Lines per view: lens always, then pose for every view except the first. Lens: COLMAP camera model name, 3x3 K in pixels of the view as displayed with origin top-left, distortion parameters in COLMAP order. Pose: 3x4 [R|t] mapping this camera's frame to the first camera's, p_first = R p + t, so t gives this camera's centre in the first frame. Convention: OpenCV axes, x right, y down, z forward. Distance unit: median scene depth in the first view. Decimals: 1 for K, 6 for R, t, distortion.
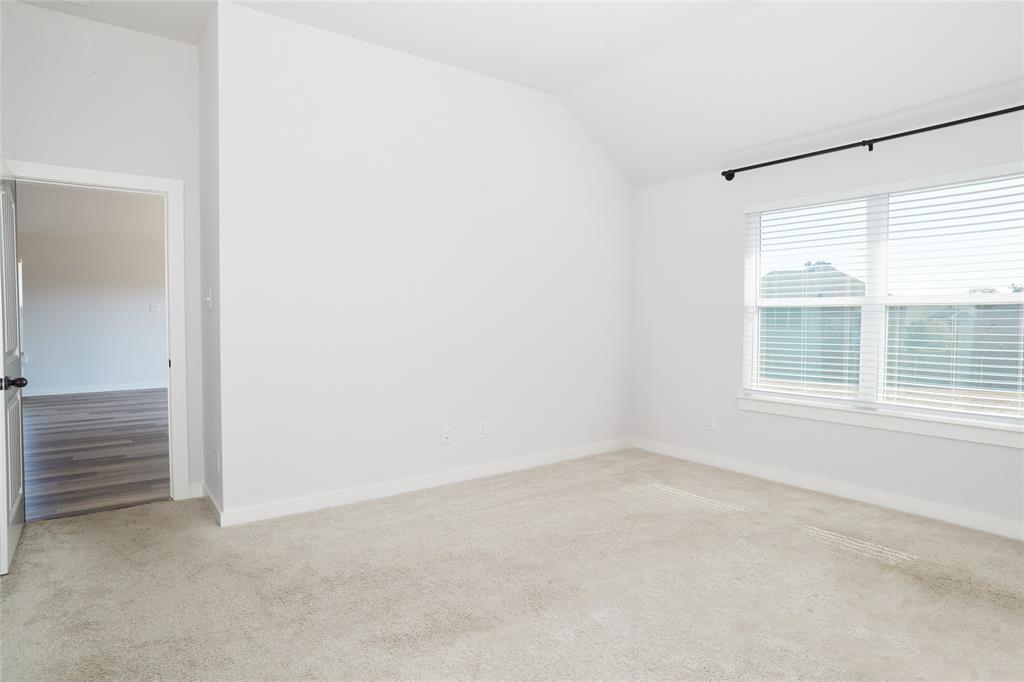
lens RADIAL K [[591.6, 0, 511.7], [0, 591.6, 340.7], [0, 0, 1]] dist [-0.000931, -0.000478]
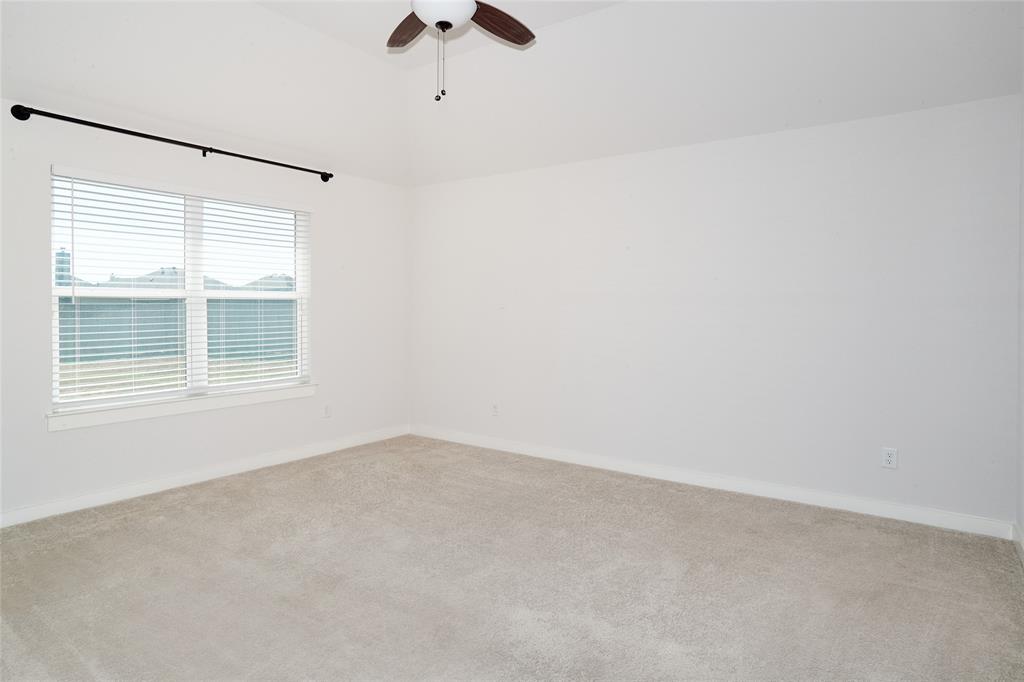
lens RADIAL K [[591.6, 0, 511.5], [0, 591.6, 335.5], [0, 0, 1]] dist [-0.000931, -0.000478]
pose [[-0.288026, -0.042190, 0.956693, -0.587631], [0.041956, 0.997514, 0.056622, -0.028513], [-0.956703, 0.056447, -0.285540, 0.754523]]
